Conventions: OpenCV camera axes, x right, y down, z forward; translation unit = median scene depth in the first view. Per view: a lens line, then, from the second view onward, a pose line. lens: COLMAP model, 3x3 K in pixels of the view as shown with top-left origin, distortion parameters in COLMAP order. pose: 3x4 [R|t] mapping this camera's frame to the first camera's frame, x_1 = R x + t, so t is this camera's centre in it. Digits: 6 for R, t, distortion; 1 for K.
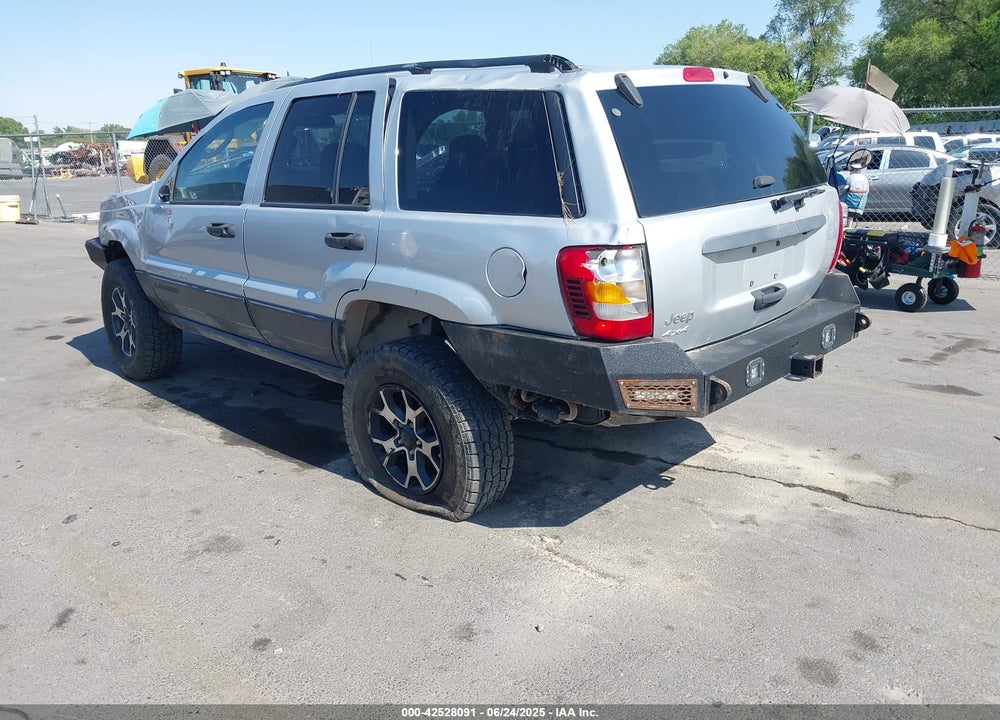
lens RADIAL K [[905.9, 0, 500.7], [0, 905.9, 397.6], [0, 0, 1]] dist [0.041024, -0.010154]
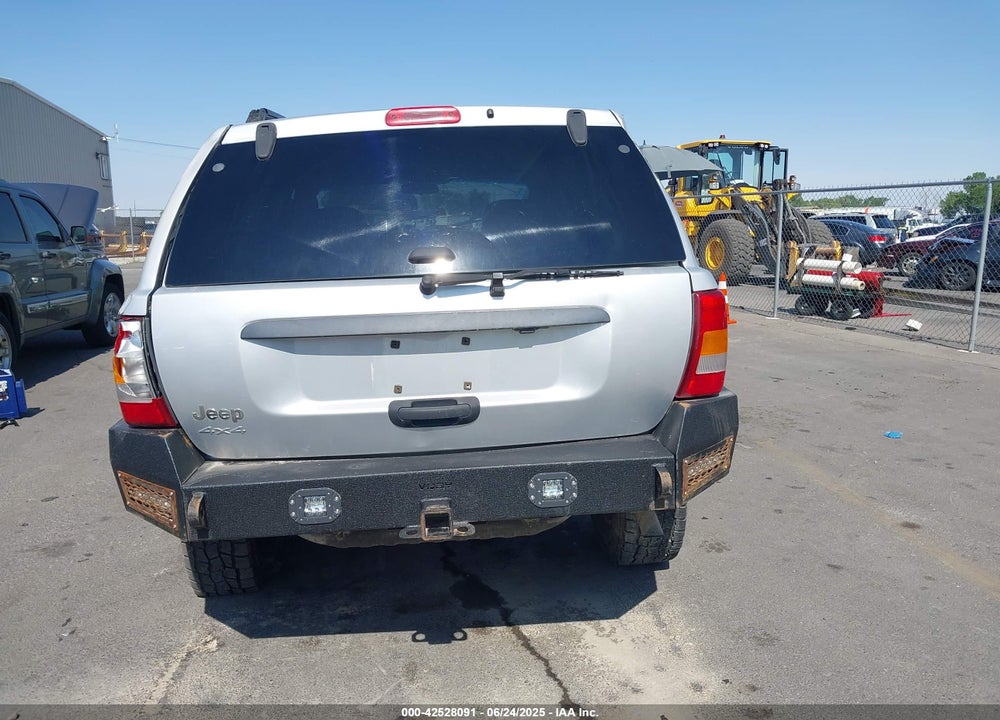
lens RADIAL K [[893.9, 0, 500.0], [0, 893.9, 360.0], [0, 0, 1]] dist [-0.021292, -0.003646]
pose [[0.712014, 0.120326, -0.691778, 0.760915], [-0.195909, 0.980127, -0.031159, -0.131202], [0.674281, 0.157711, 0.721437, 0.494092]]
